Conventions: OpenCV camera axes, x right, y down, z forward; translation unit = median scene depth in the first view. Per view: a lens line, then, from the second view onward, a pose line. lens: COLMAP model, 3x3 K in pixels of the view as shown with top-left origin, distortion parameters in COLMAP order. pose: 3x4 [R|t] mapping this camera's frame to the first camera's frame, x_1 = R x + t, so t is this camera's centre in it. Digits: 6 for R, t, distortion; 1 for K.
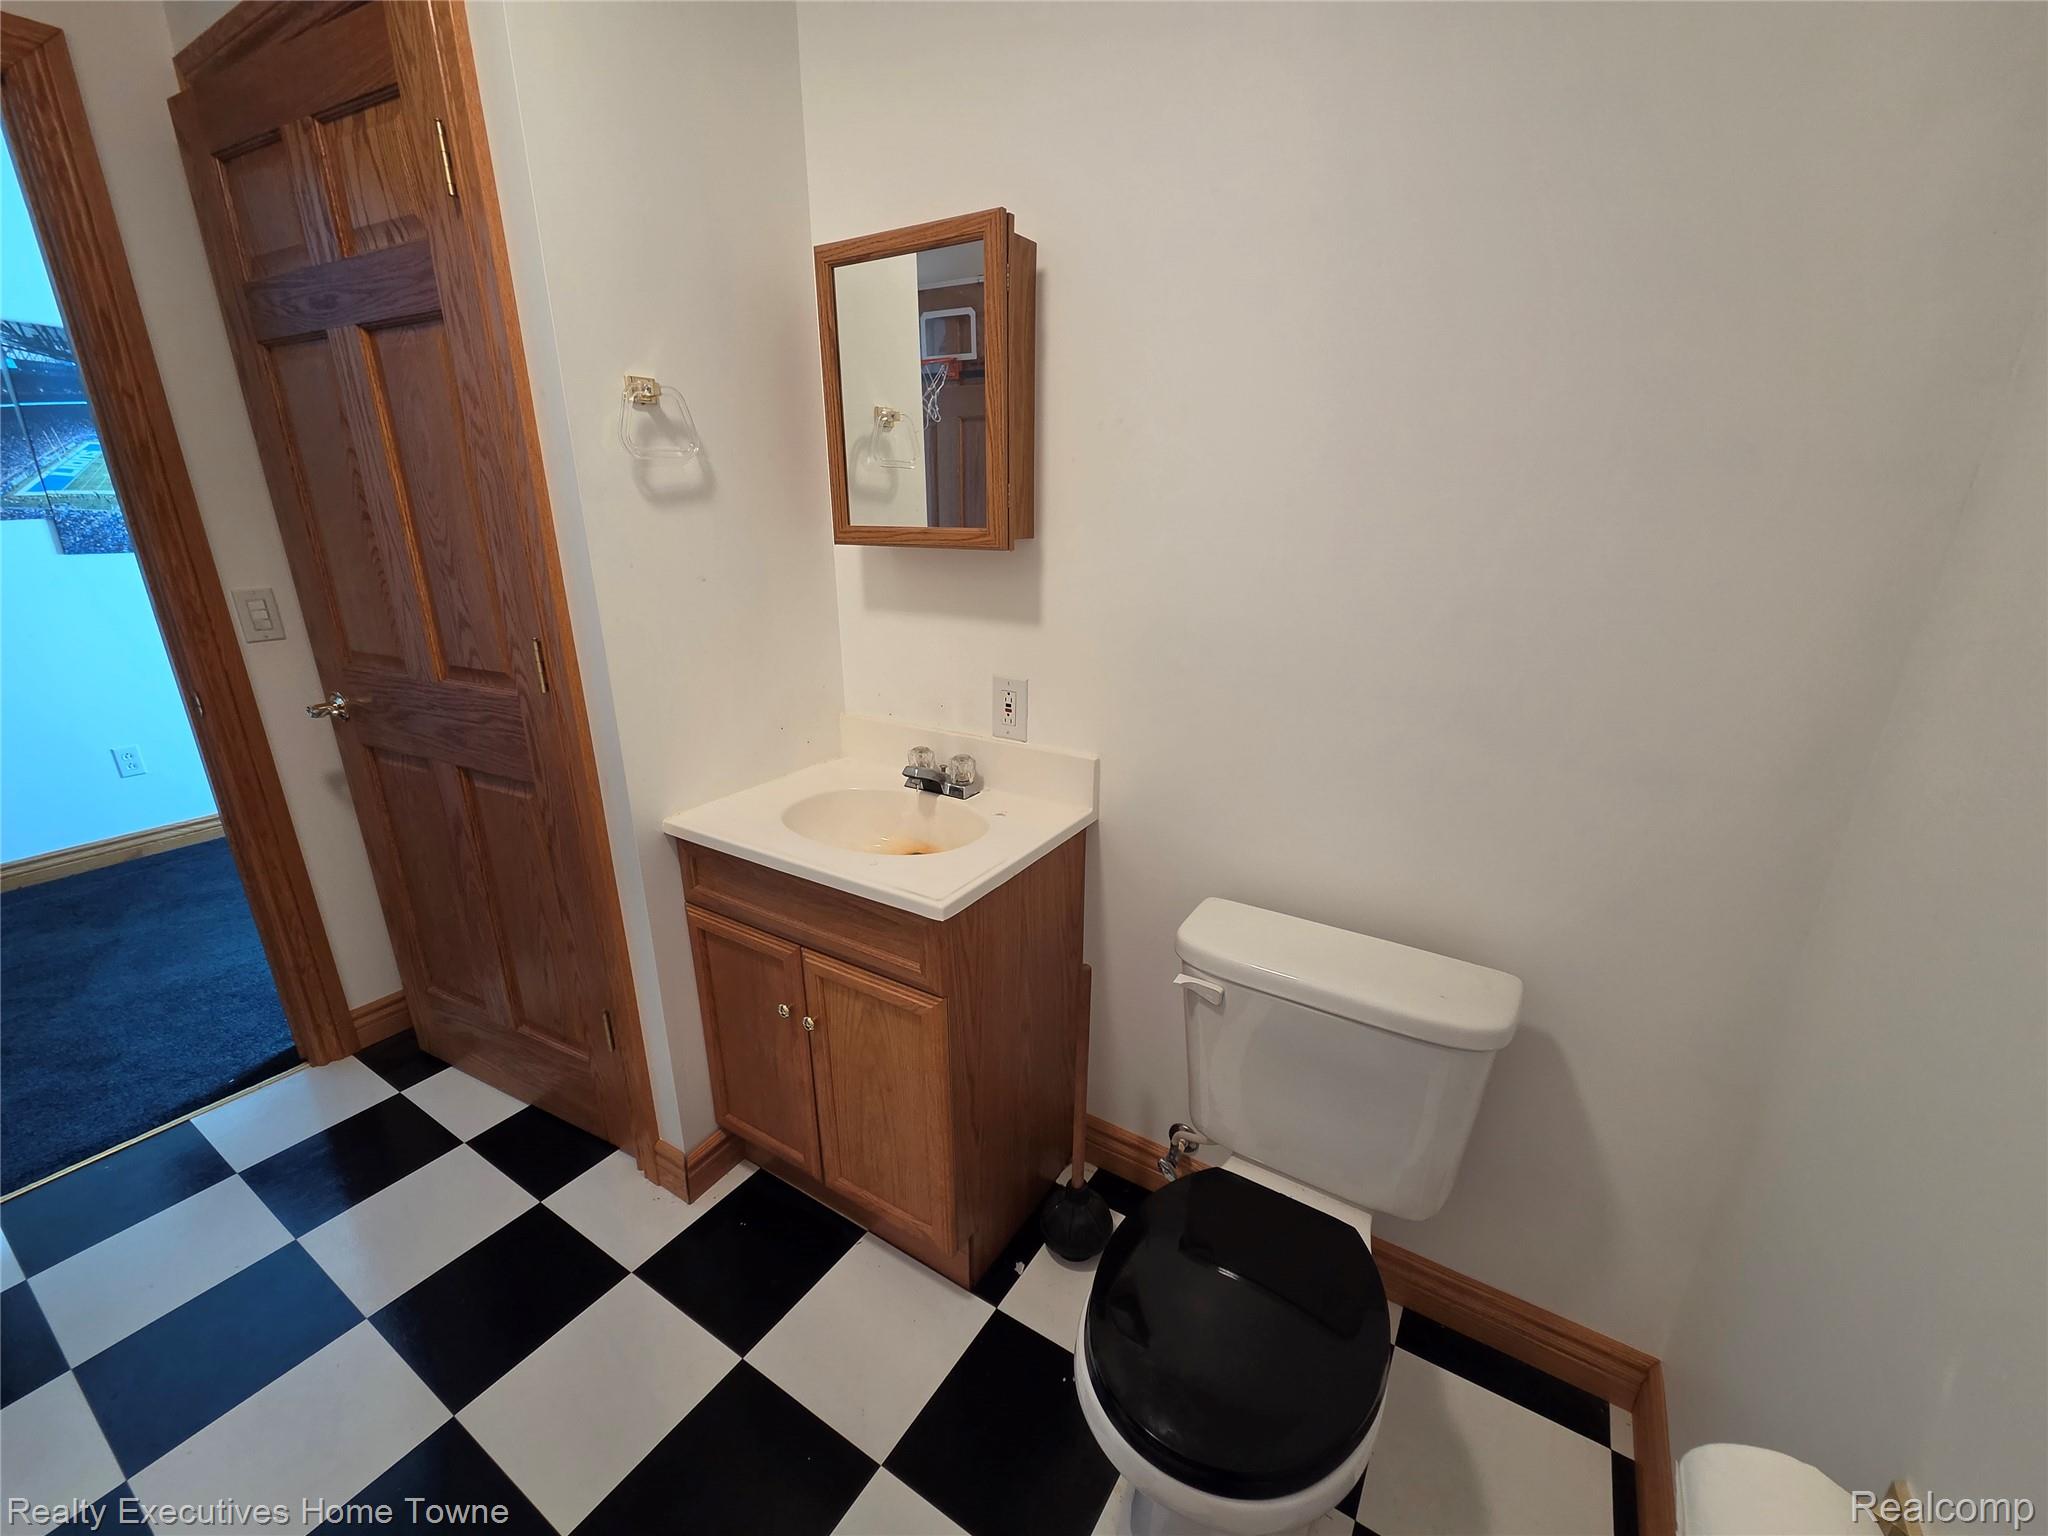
lens RADIAL K [[842.2, 0, 1026.7], [0, 842.2, 779.4], [0, 0, 1]] dist [0.000067, 0.005715]
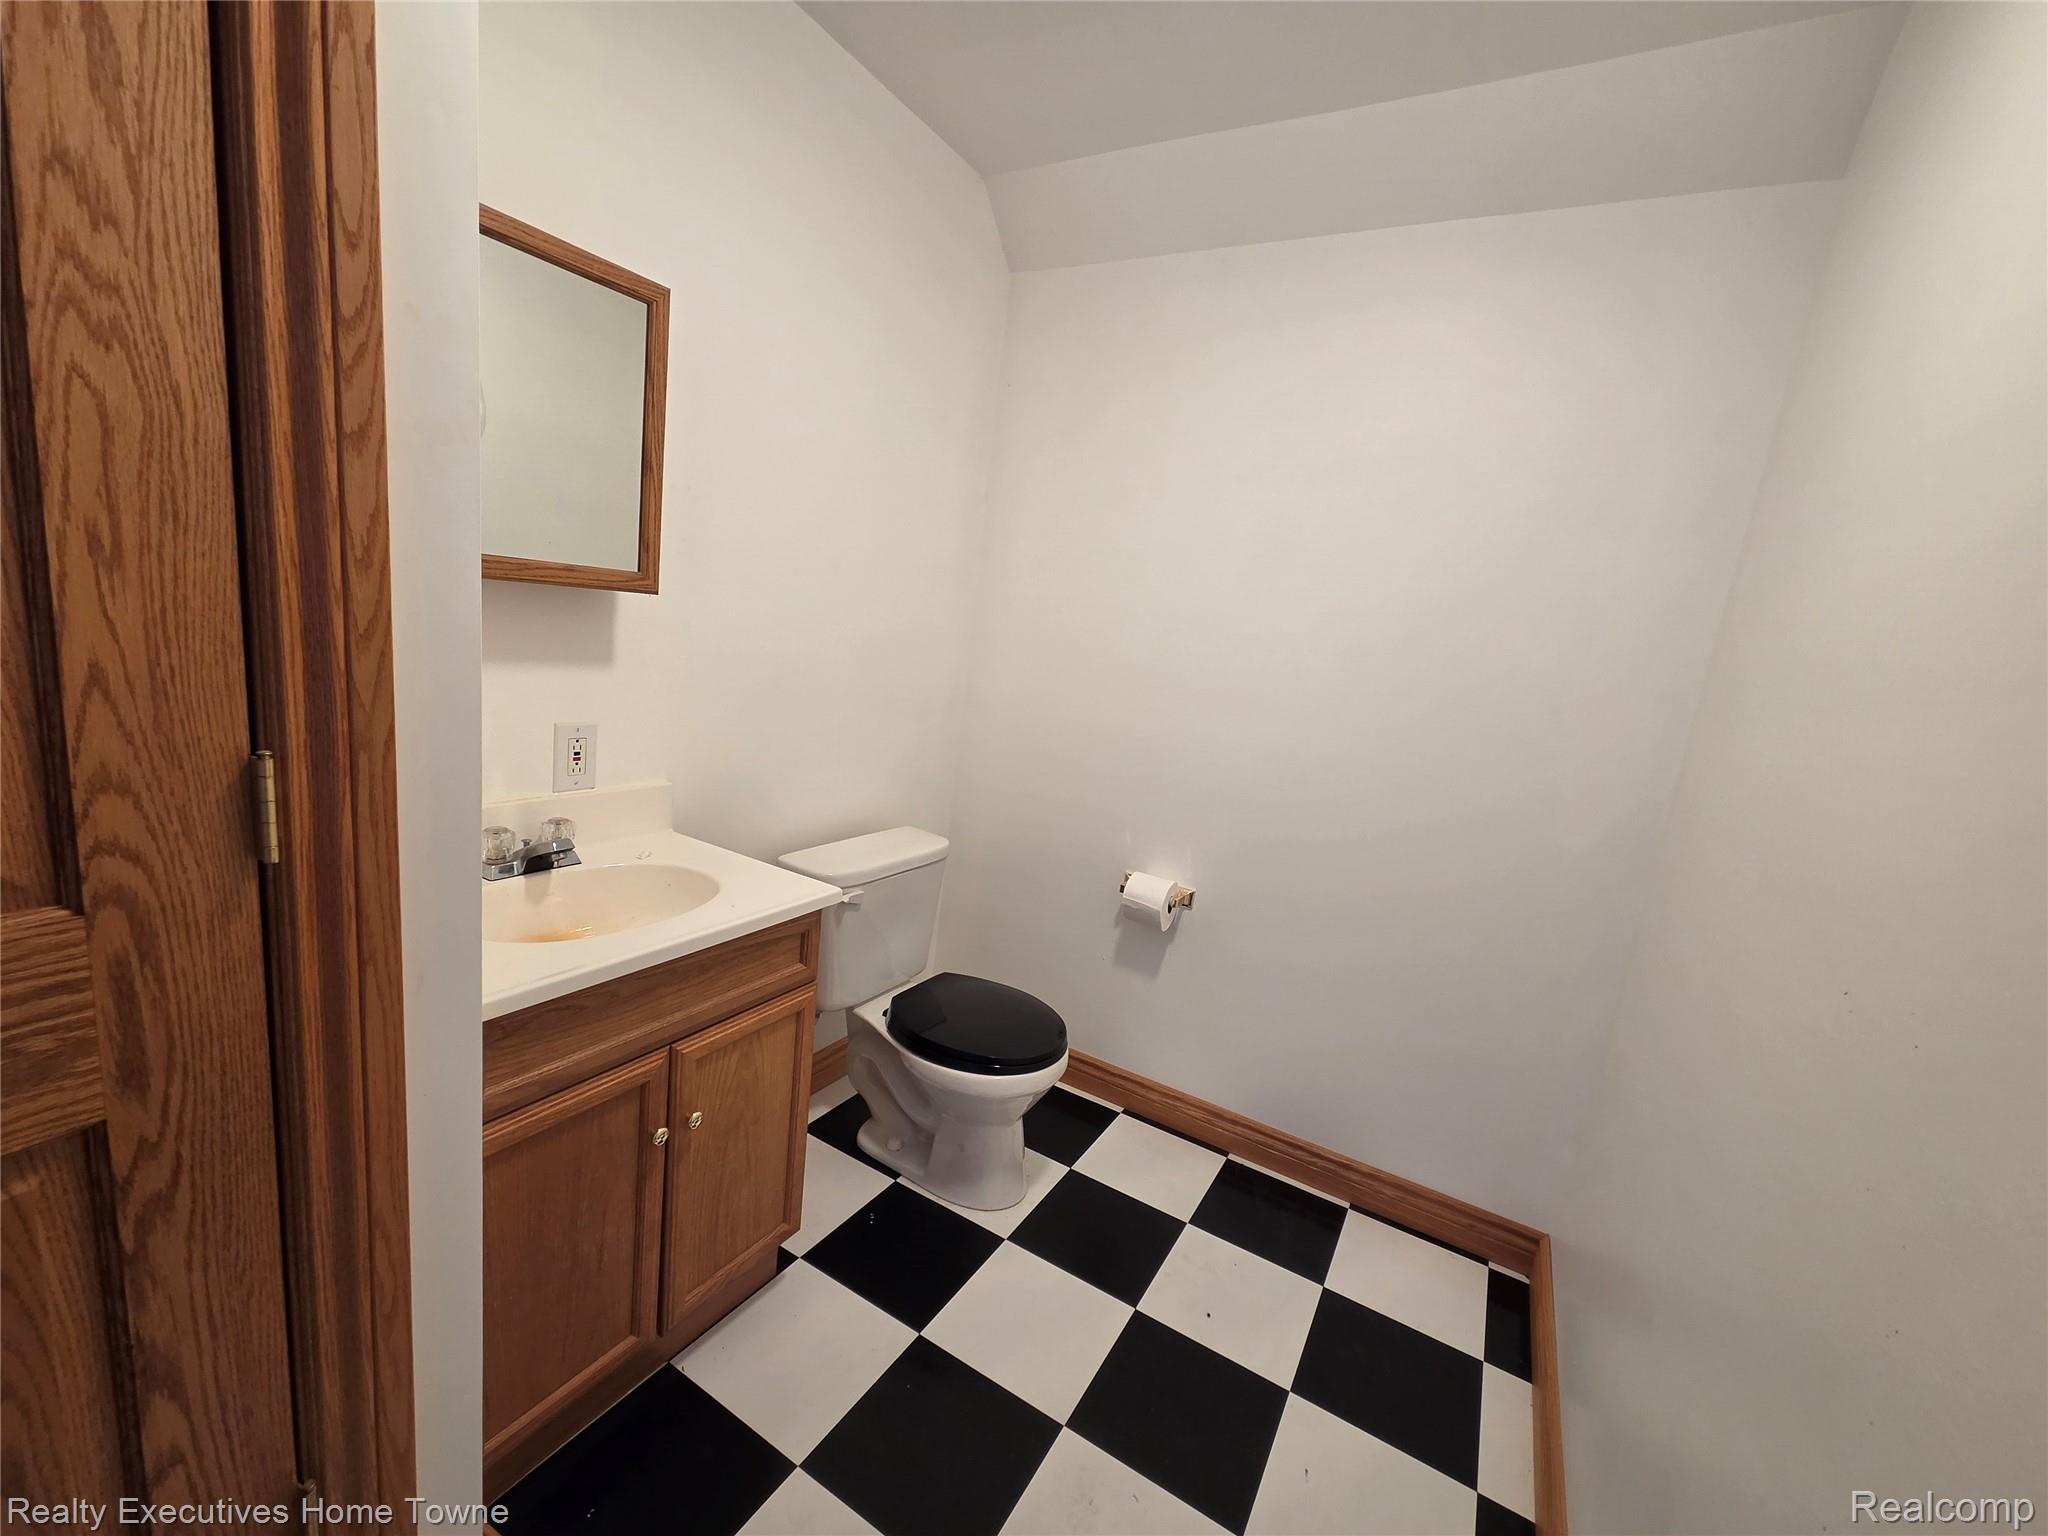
lens RADIAL K [[842.2, 0, 1026.7], [0, 842.2, 779.4], [0, 0, 1]] dist [0.000067, 0.005715]
pose [[-0.034029, -0.192696, 0.980668, -1.058675], [0.202326, 0.959591, 0.195575, -0.157201], [-0.978727, 0.205070, 0.006334, 0.565614]]
